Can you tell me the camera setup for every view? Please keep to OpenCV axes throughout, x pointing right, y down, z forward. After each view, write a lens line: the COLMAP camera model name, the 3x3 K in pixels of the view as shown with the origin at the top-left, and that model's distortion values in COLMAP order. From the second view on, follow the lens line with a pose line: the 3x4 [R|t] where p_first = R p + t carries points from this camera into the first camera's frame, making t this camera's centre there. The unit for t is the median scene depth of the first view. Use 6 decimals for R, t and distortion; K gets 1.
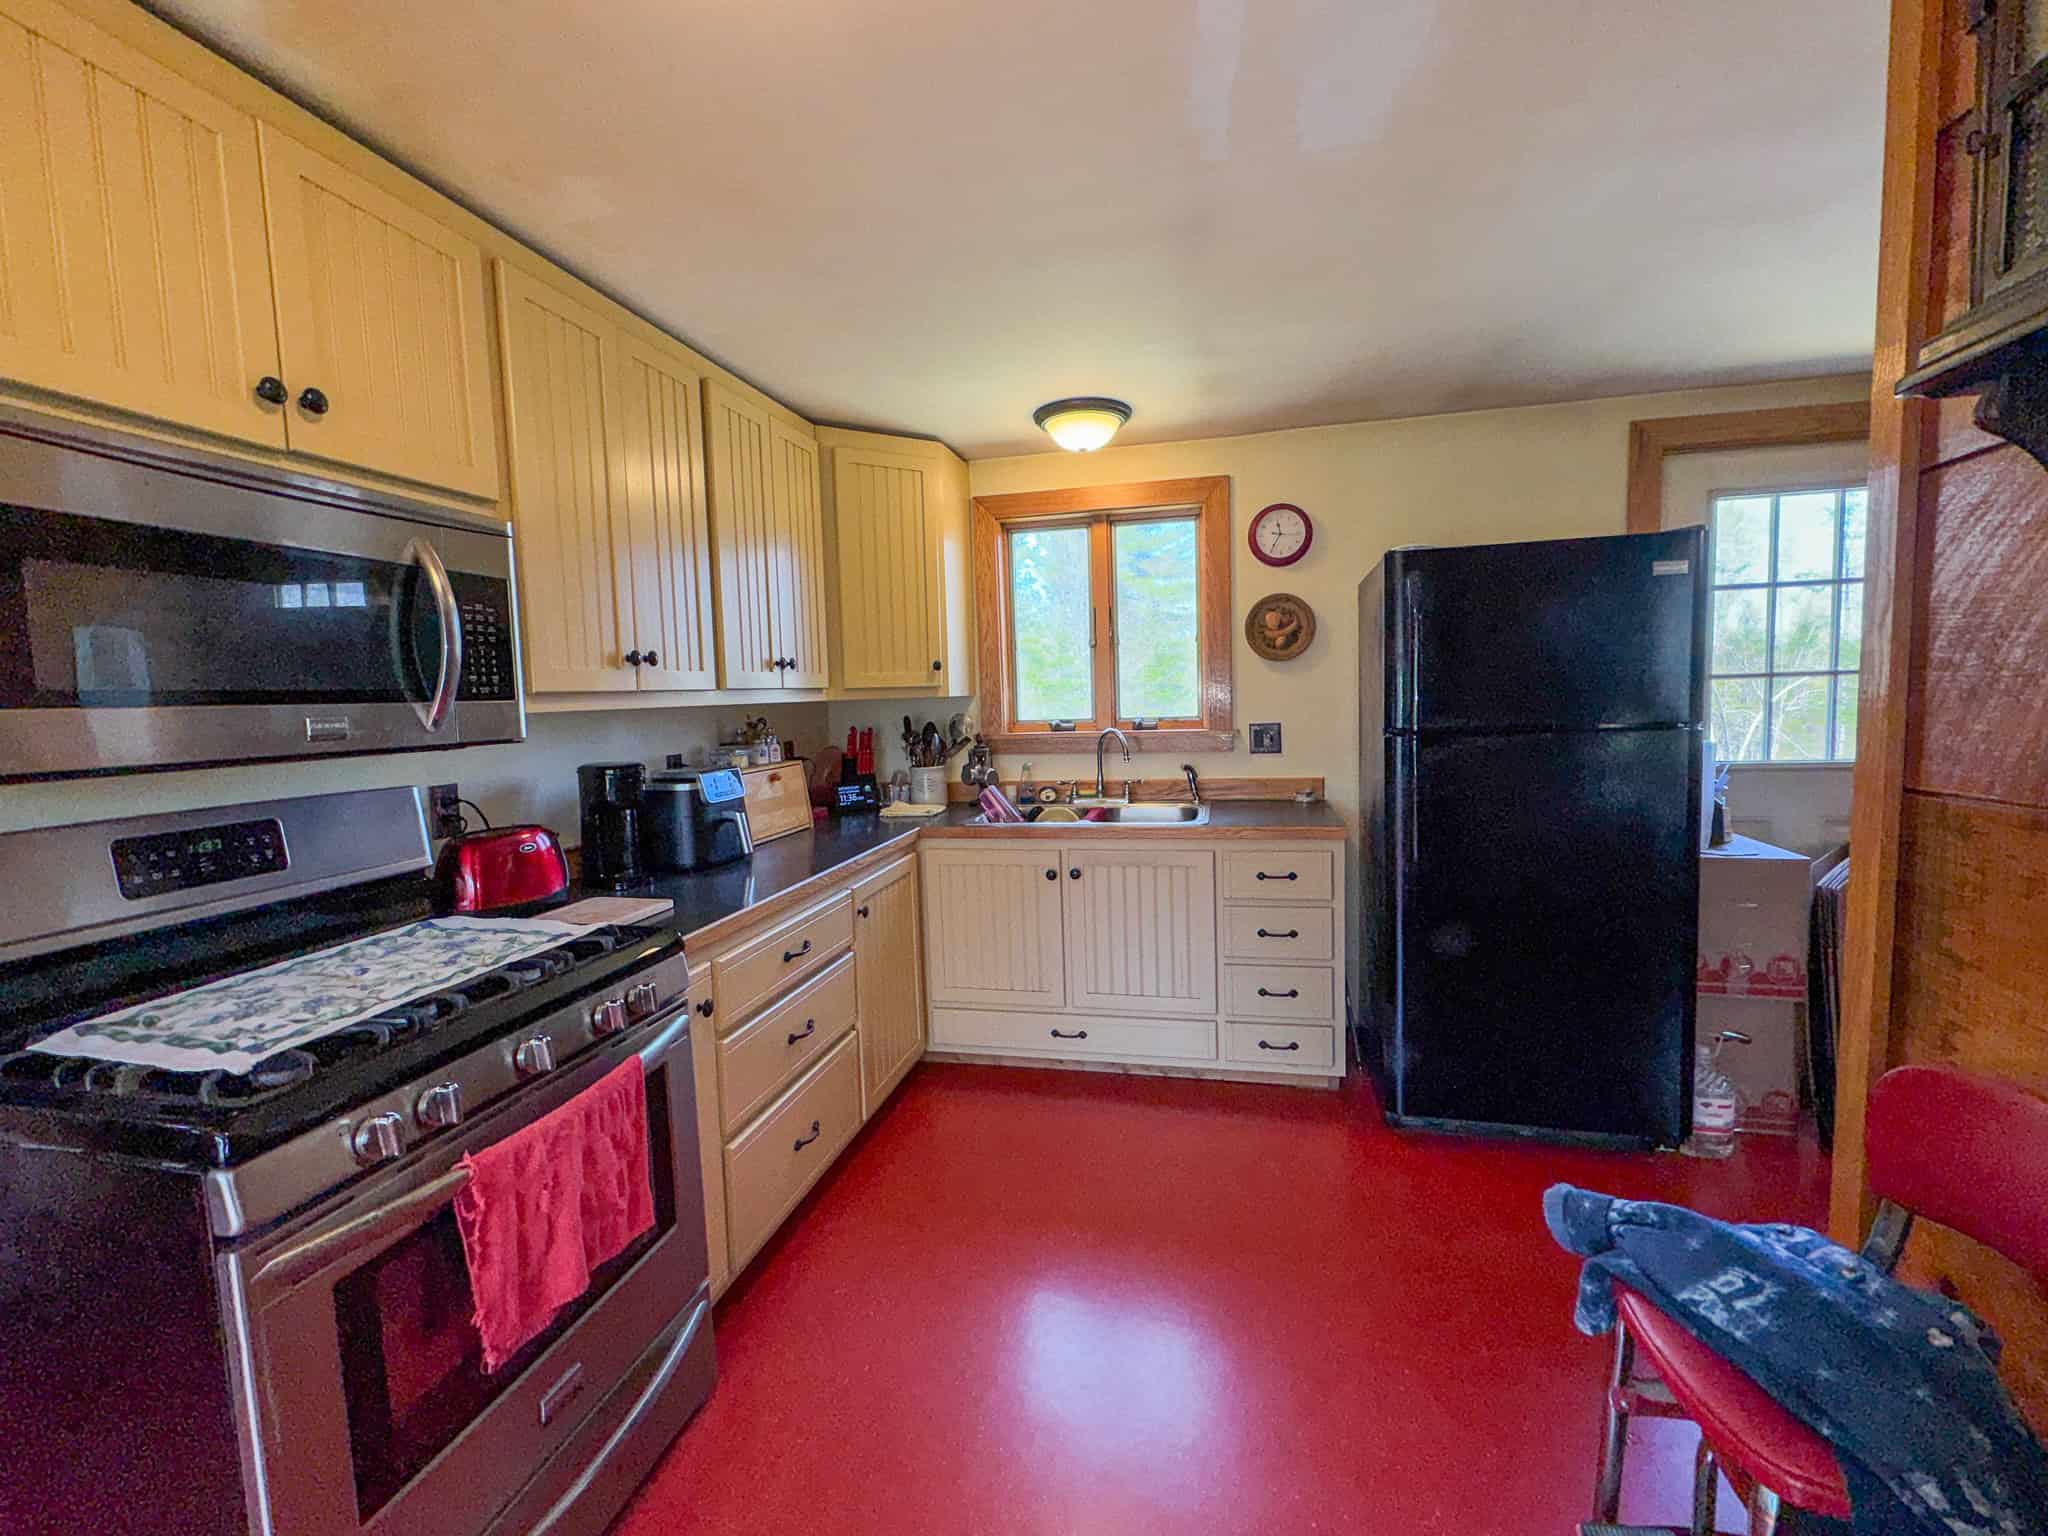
lens RADIAL K [[824.1, 0, 1018.1], [0, 824.1, 760.4], [0, 0, 1]] dist [-0.003055, 0.000013]
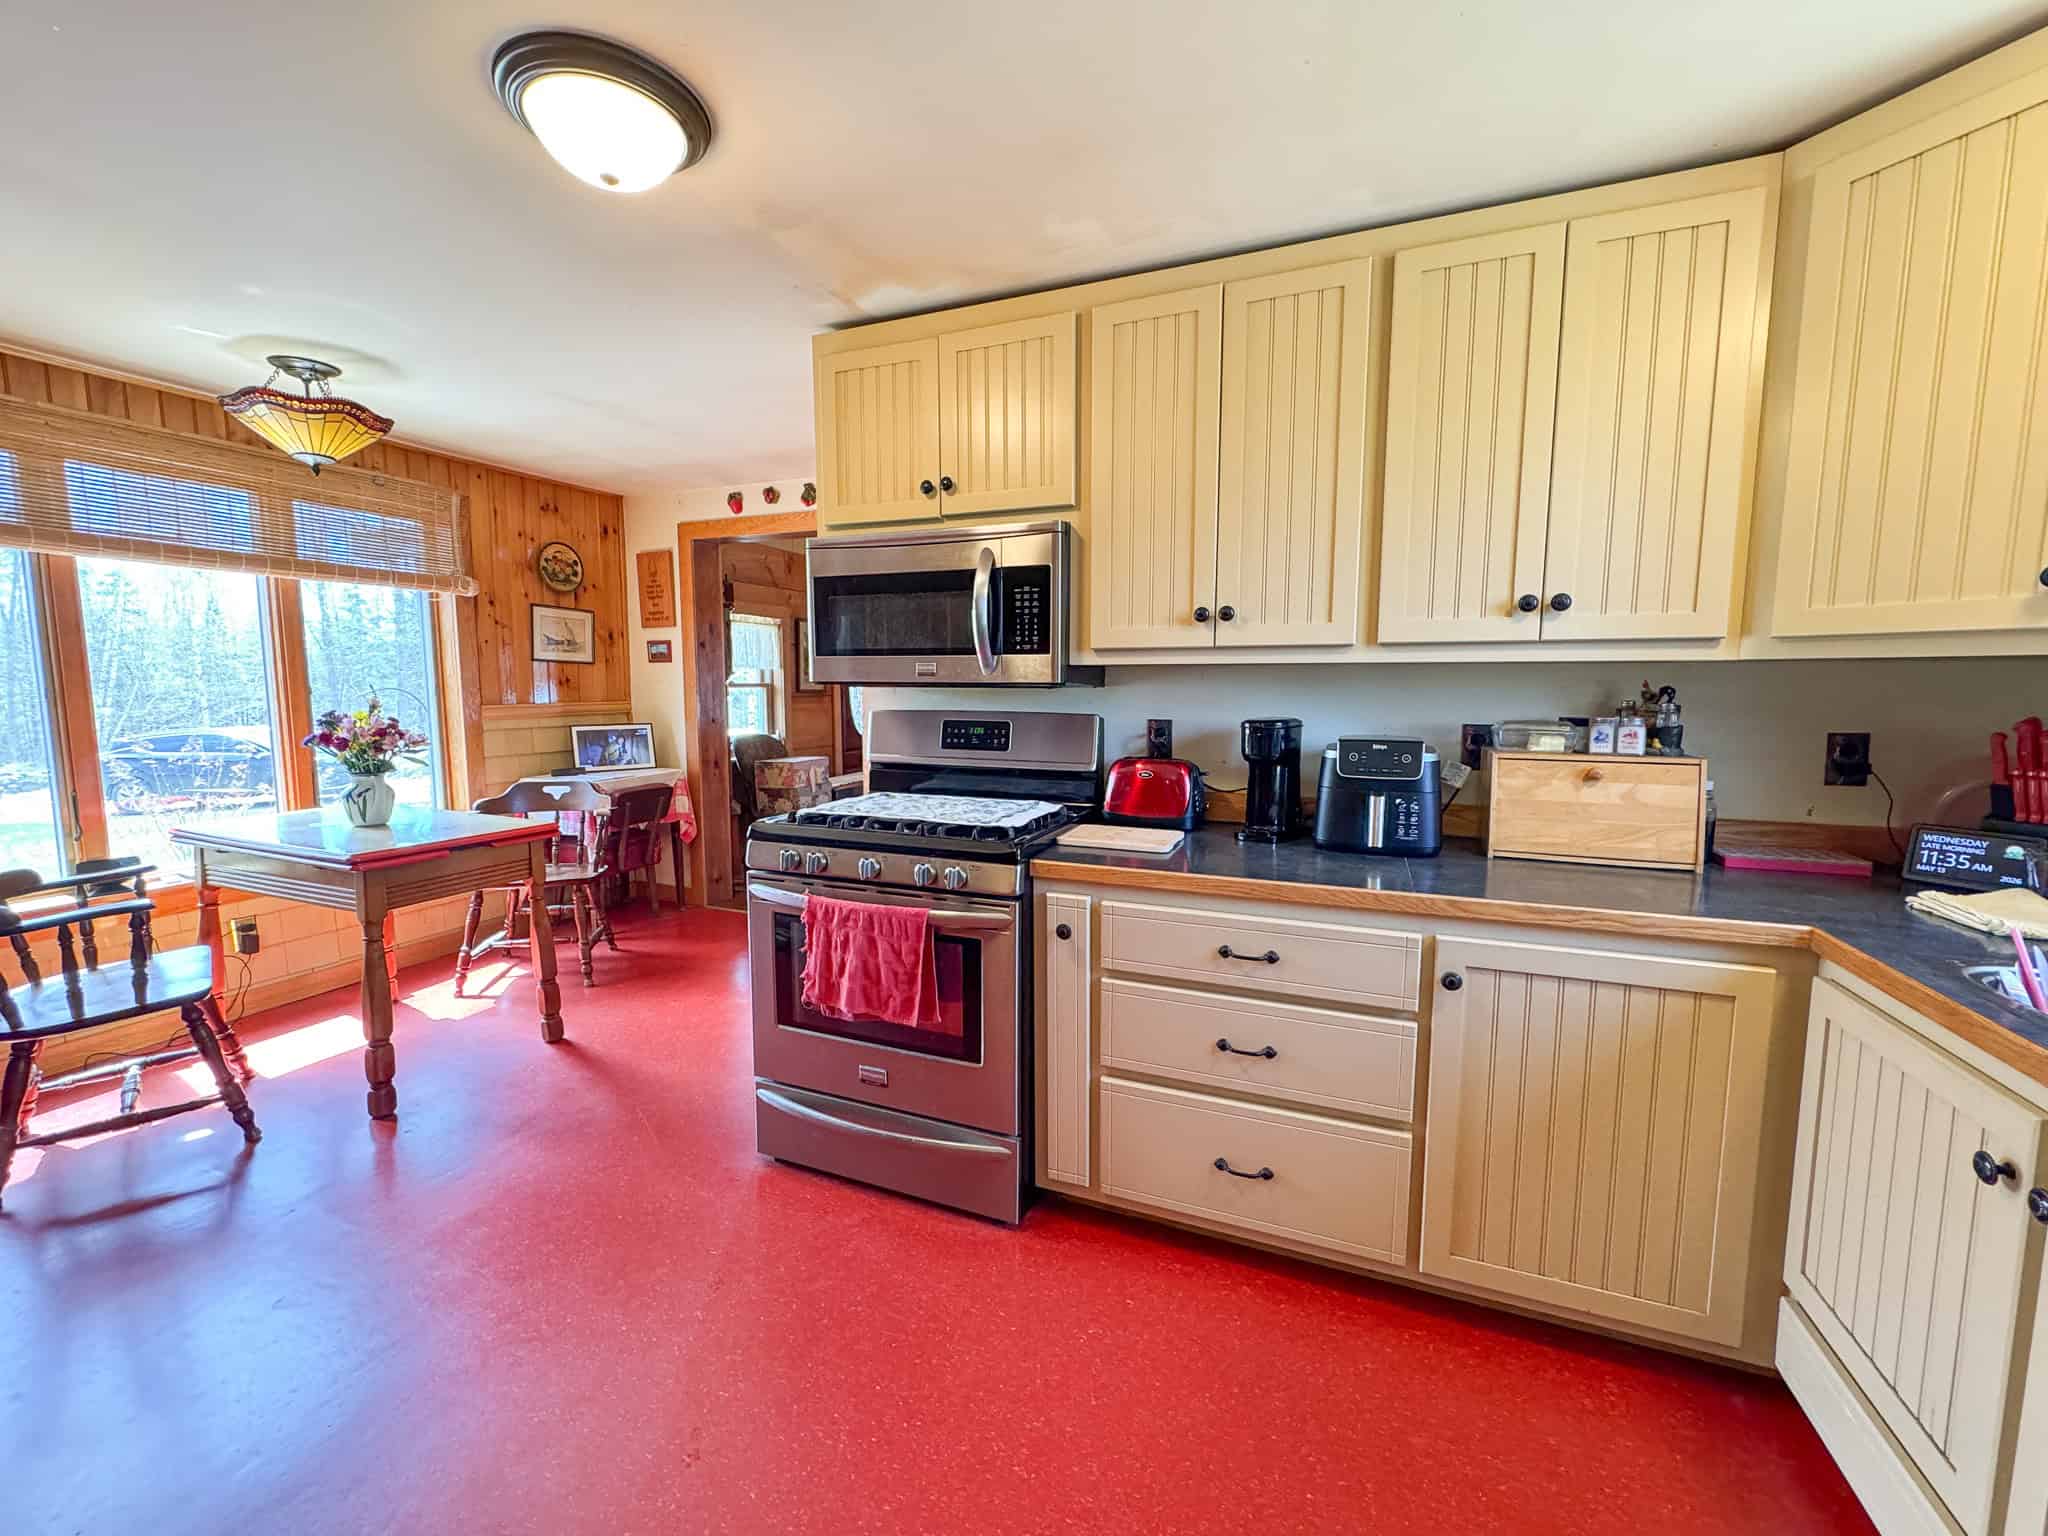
lens RADIAL K [[824.1, 0, 1018.1], [0, 824.1, 760.4], [0, 0, 1]] dist [-0.003055, 0.000013]
pose [[-0.128944, 0.131332, -0.982917, 0.695924], [-0.077437, 0.986831, 0.142013, -0.082602], [0.988624, 0.094426, -0.117076, 1.036170]]
